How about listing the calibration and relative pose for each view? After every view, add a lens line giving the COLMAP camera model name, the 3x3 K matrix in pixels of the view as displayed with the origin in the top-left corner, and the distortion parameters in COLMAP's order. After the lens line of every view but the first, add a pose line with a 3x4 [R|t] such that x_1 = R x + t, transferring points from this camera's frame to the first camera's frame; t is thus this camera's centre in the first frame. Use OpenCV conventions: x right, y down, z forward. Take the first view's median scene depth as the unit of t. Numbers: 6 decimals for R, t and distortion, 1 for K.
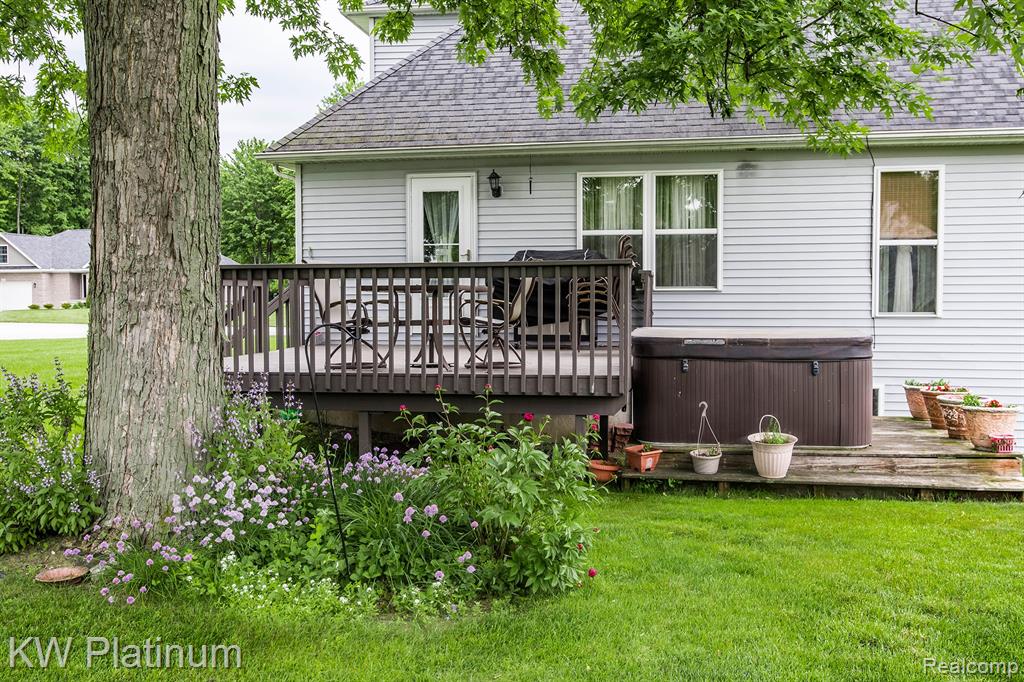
lens RADIAL K [[988.4, 0, 507.4], [0, 988.4, 344.8], [0, 0, 1]] dist [-0.003379, 0.000000]
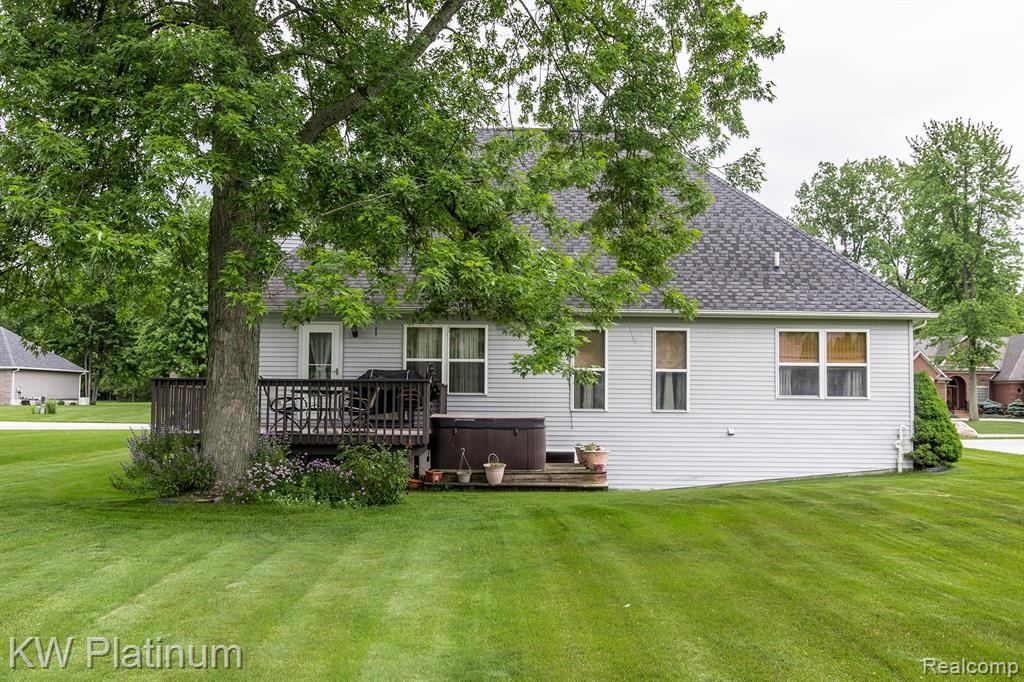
lens RADIAL K [[988.4, 0, 519.5], [0, 988.4, 339.3], [0, 0, 1]] dist [-0.003379, 0.000000]
pose [[0.981905, 0.024129, 0.187830, -0.063163], [-0.003371, 0.993920, -0.110057, 0.044929], [-0.189344, 0.107432, 0.976016, -0.831499]]
